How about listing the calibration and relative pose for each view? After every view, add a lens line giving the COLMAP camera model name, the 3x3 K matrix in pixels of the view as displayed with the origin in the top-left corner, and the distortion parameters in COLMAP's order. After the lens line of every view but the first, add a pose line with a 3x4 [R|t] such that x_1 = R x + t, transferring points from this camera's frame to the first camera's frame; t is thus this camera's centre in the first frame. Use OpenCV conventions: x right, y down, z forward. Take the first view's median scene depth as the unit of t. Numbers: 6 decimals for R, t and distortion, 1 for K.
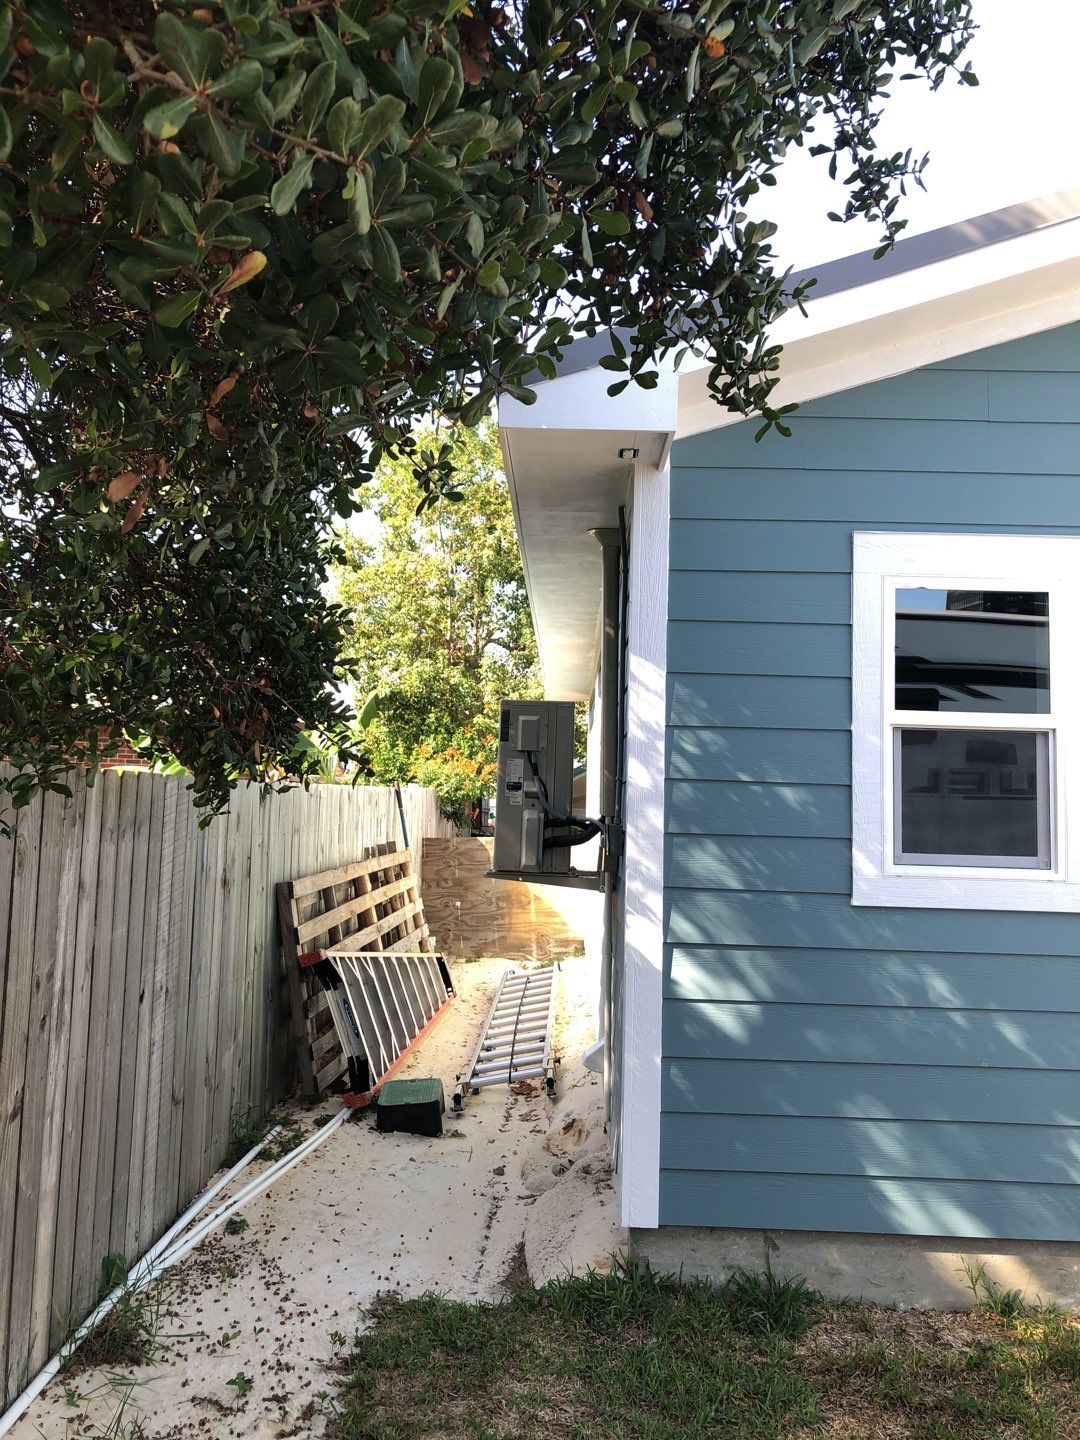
lens RADIAL K [[1003.6, 0, 533.3], [0, 1003.6, 695.7], [0, 0, 1]] dist [0.007281, -0.008350]
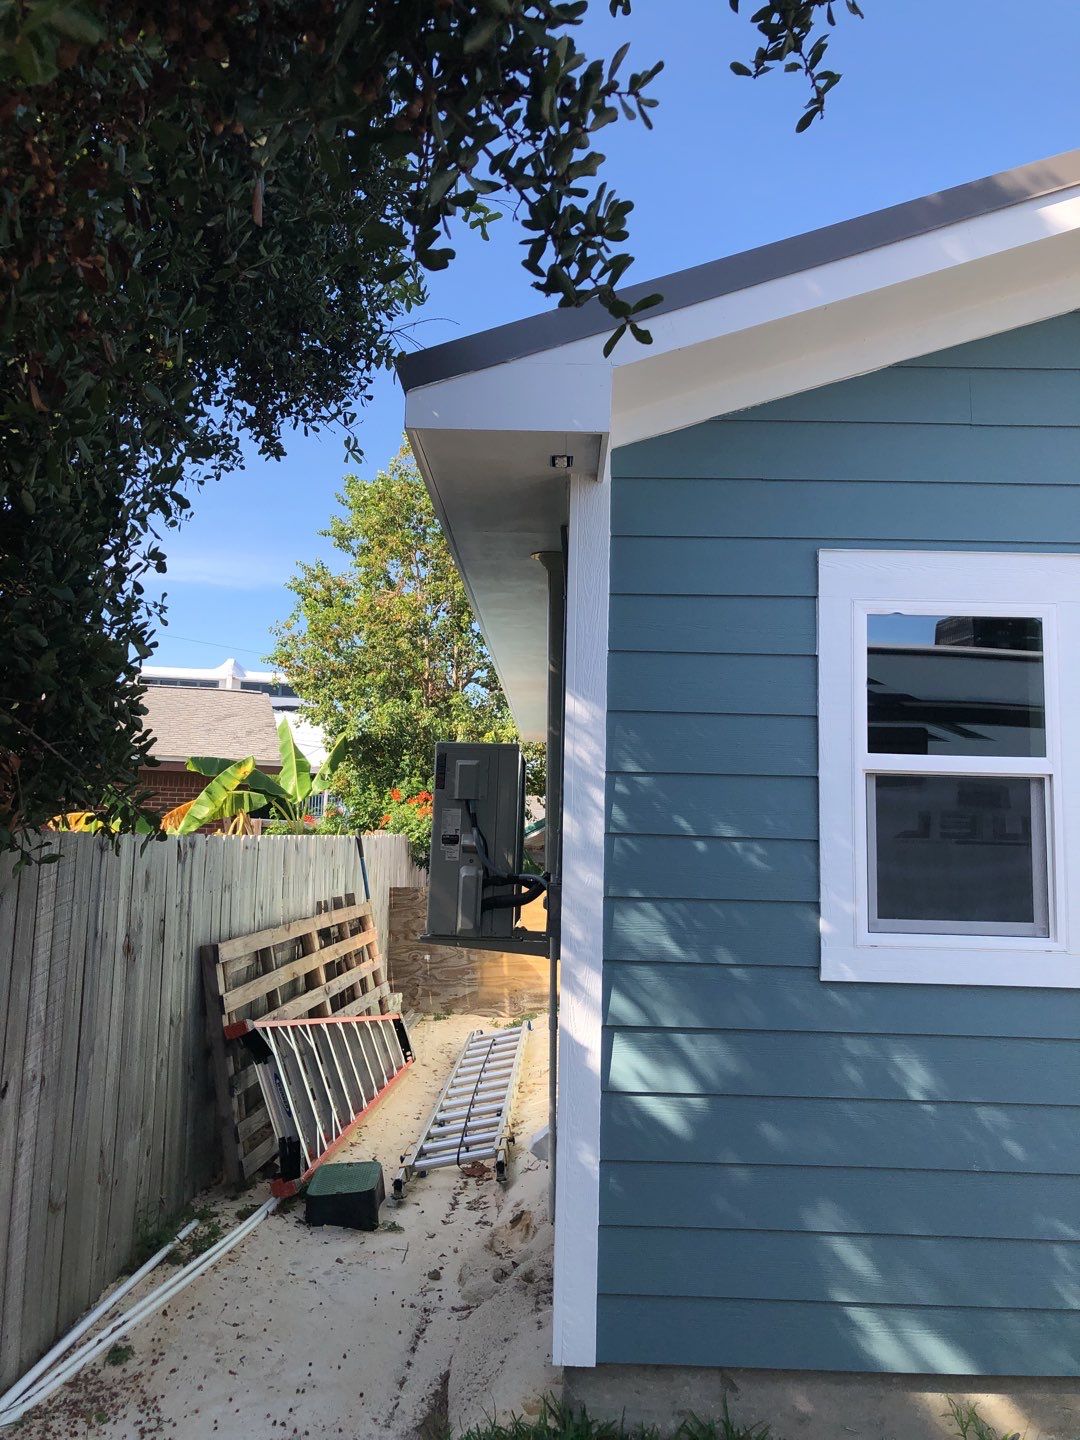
lens RADIAL K [[1003.9, 0, 540.0], [0, 1003.9, 720.0], [0, 0, 1]] dist [-0.001109, 0.023207]
pose [[0.999935, -0.005027, 0.010222, 0.053679], [0.005197, 0.999848, -0.016617, -0.001294], [-0.010137, 0.016669, 0.999810, 0.106223]]
